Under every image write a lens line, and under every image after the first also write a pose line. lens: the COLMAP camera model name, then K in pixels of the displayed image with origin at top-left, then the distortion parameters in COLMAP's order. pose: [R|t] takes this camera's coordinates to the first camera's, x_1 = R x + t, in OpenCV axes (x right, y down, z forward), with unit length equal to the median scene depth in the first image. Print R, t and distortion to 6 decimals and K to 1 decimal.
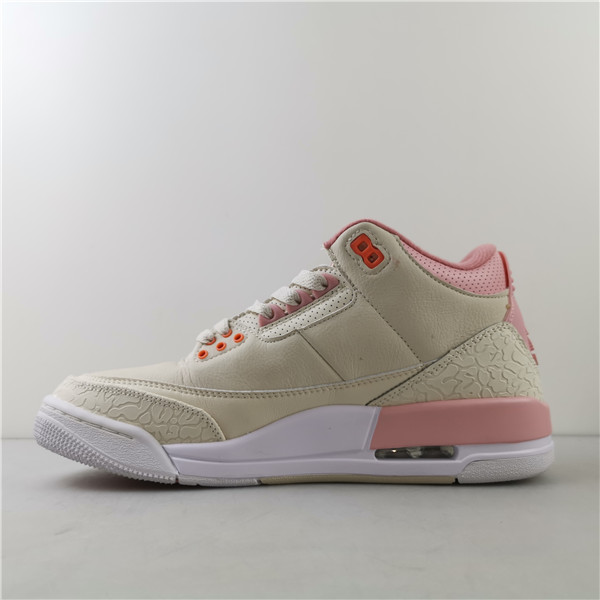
lens RADIAL K [[754.0, 0, 300.0], [0, 754.0, 300.0], [0, 0, 1]] dist [-0.023162, 0.752103]
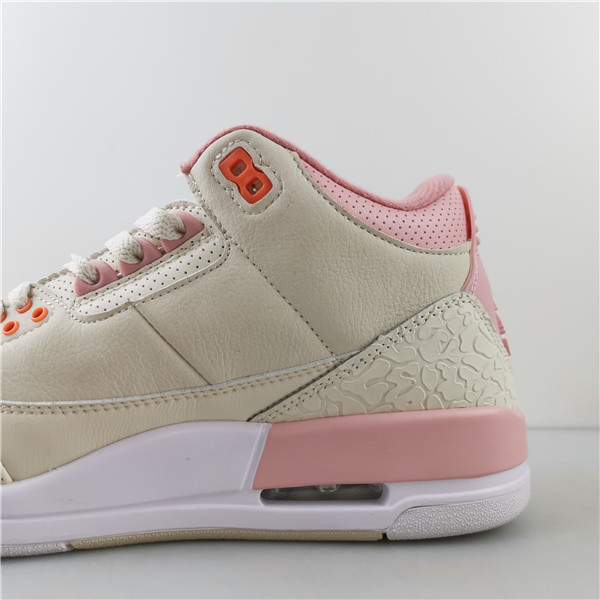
lens RADIAL K [[754.0, 0, 300.0], [0, 754.0, 300.0], [0, 0, 1]] dist [-0.023162, 0.752103]
pose [[0.998583, 0.008840, 0.052477, 0.098895], [-0.011541, 0.998613, 0.051380, 0.004099], [-0.051950, -0.051913, 0.997299, 0.370496]]
